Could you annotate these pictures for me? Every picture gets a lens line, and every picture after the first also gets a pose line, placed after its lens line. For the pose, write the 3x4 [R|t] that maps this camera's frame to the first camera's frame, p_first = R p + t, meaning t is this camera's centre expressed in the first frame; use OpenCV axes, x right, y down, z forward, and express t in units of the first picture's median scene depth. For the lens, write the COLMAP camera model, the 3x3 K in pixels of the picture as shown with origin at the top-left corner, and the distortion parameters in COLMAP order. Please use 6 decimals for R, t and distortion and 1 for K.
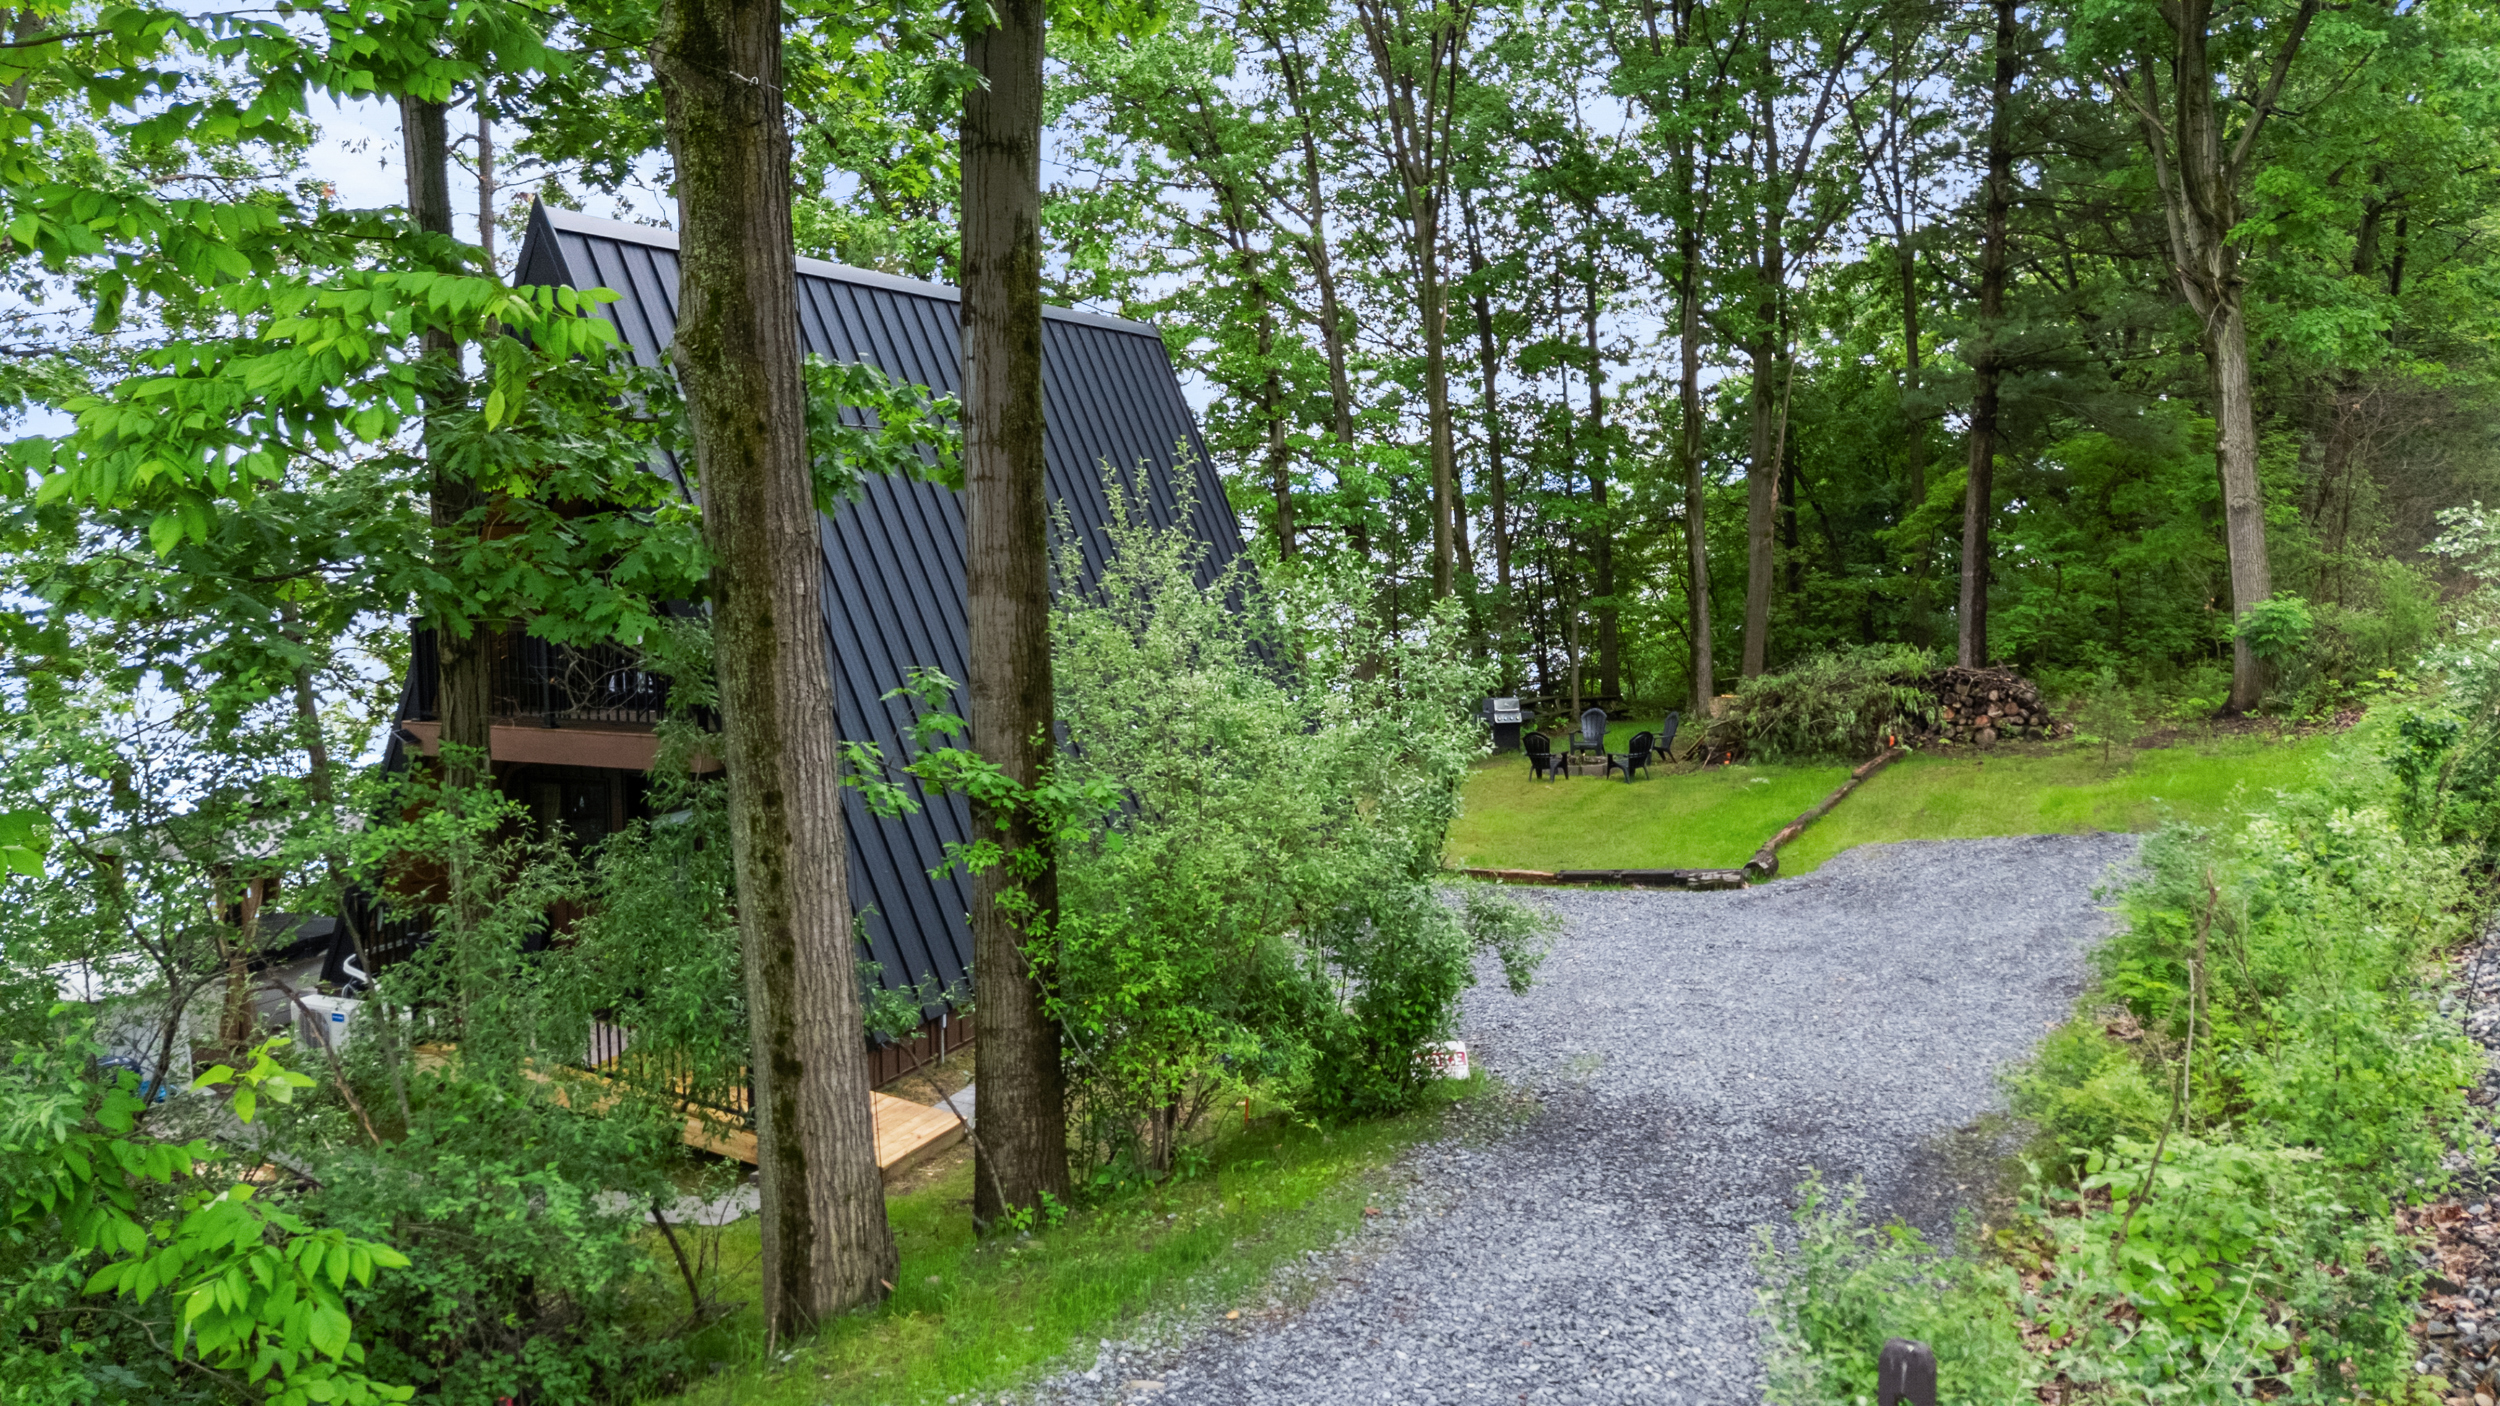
lens RADIAL K [[1869.1, 0, 1249.8], [0, 1869.1, 699.9], [0, 0, 1]] dist [0.017024, 0.002634]
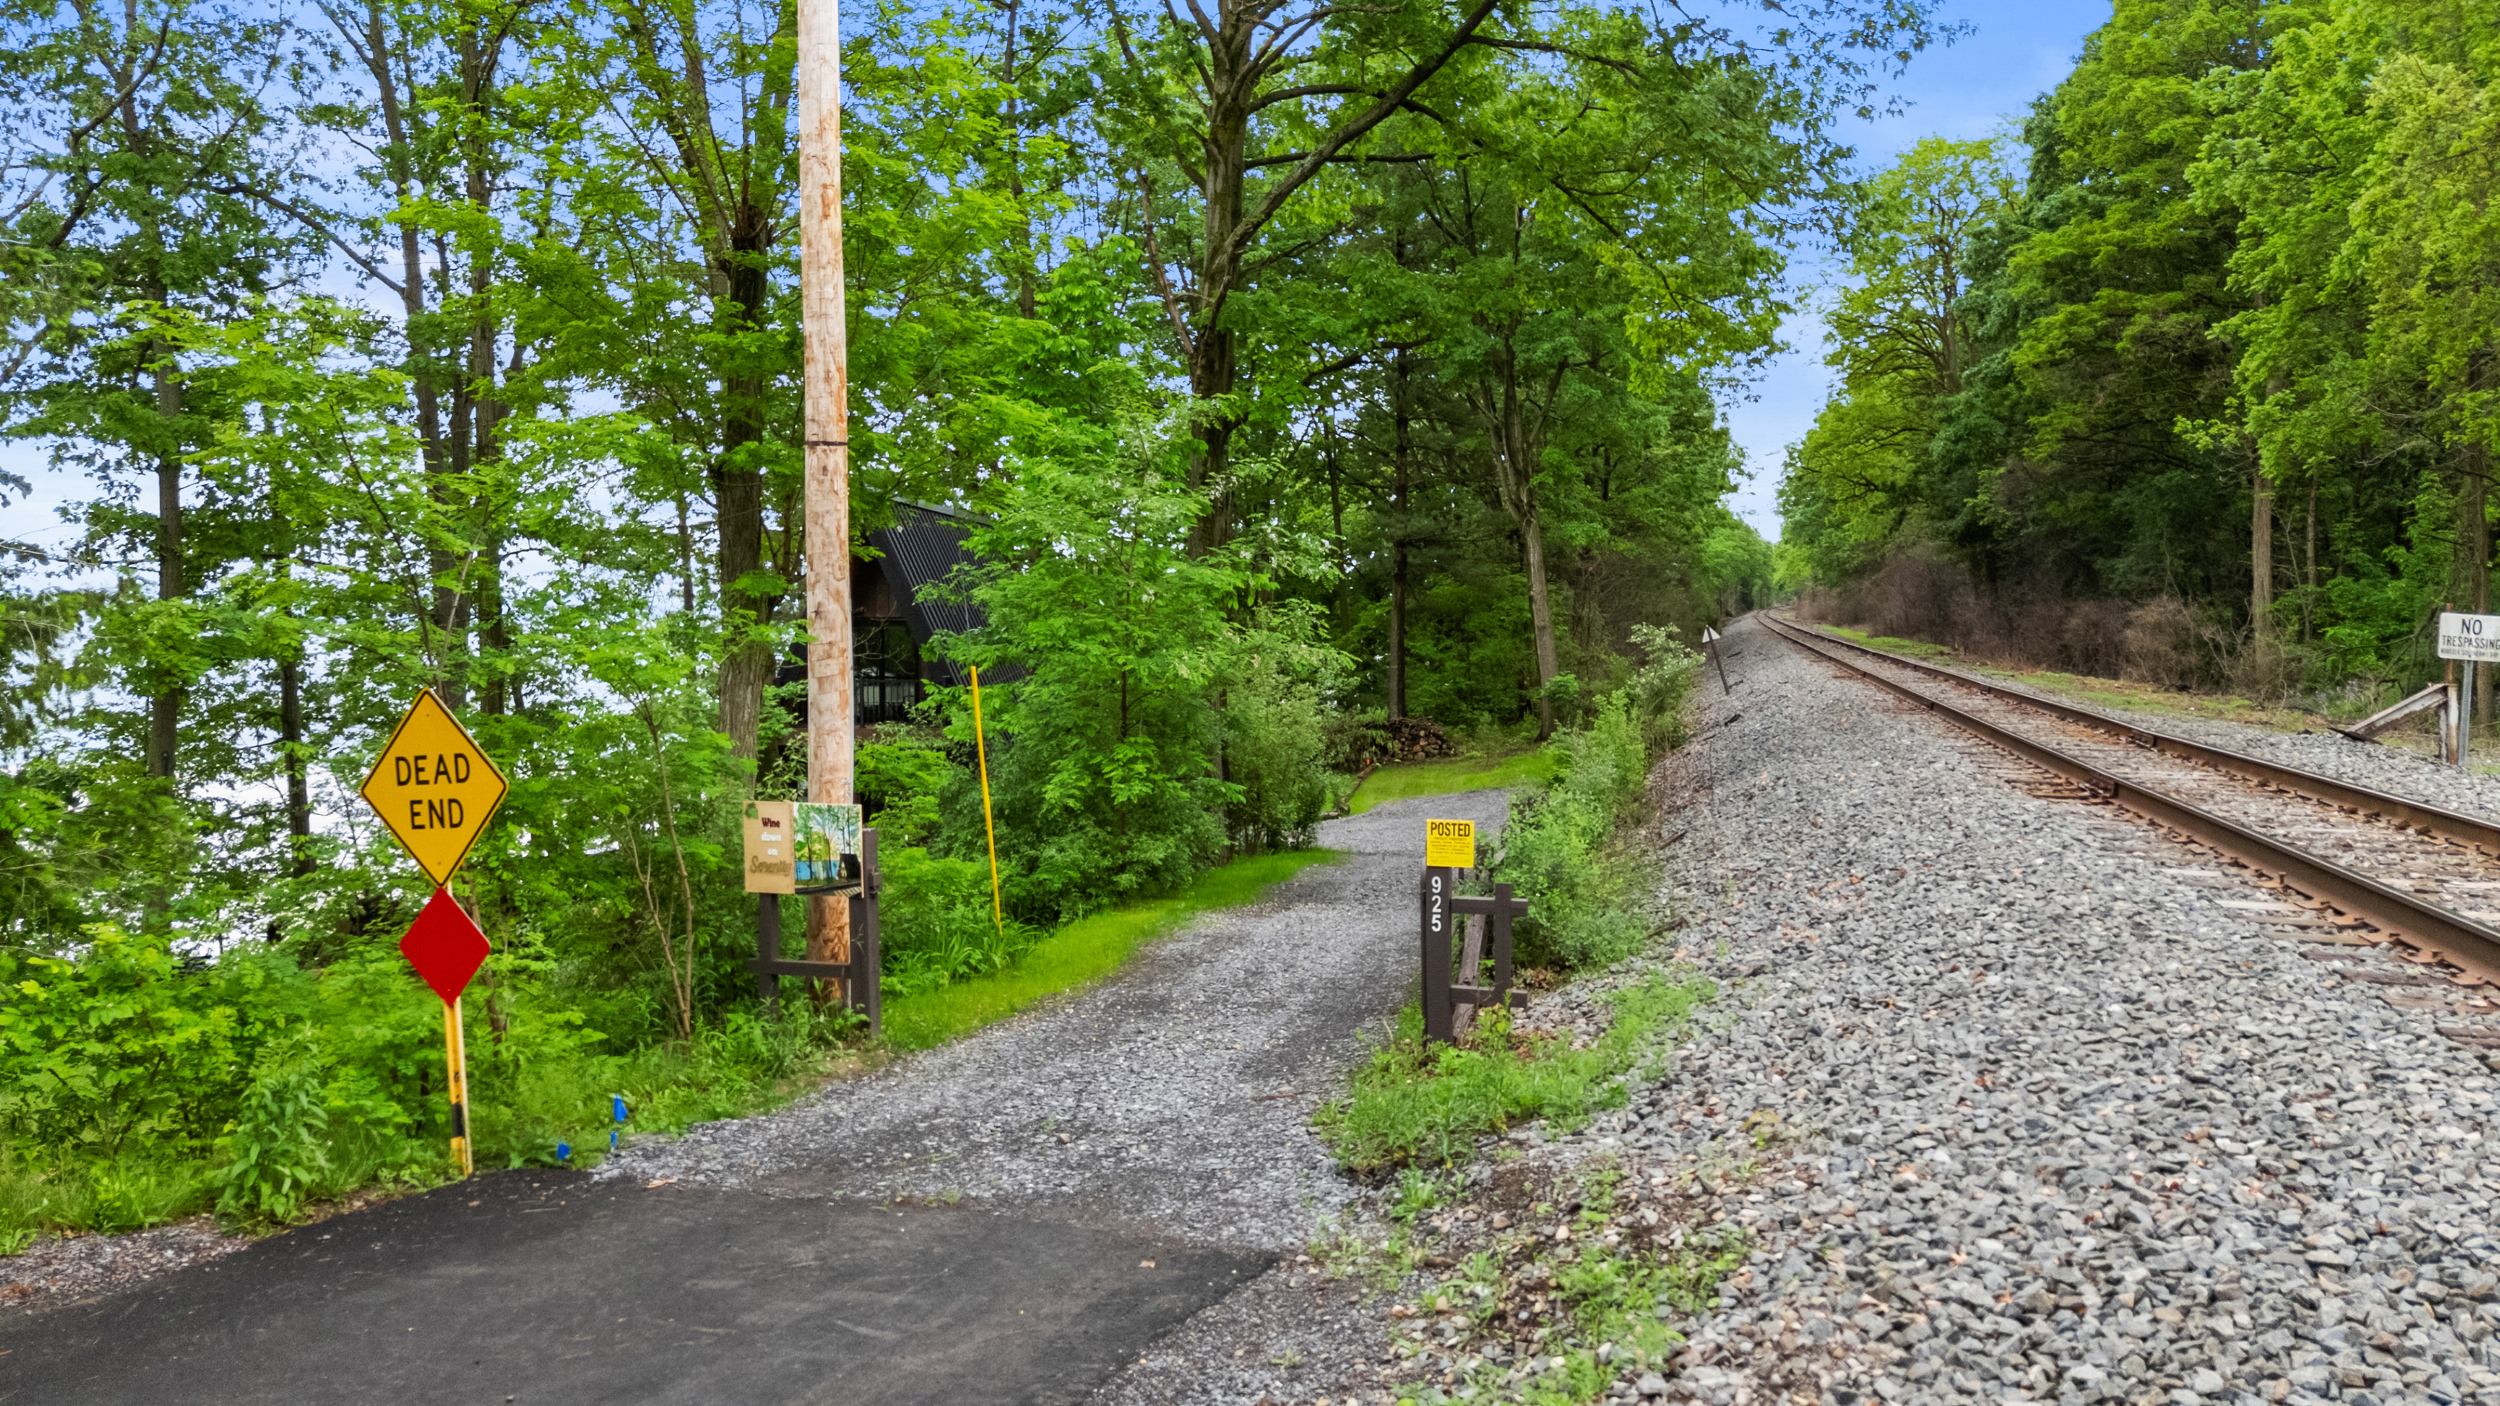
lens RADIAL K [[1869.1, 0, 1250.0], [0, 1869.1, 699.8], [0, 0, 1]] dist [0.017024, 0.002634]
pose [[0.936919, -0.017214, 0.349122, -0.367195], [0.038596, 0.997774, -0.054383, 0.055783], [-0.347408, 0.064427, 0.935498, -0.586431]]
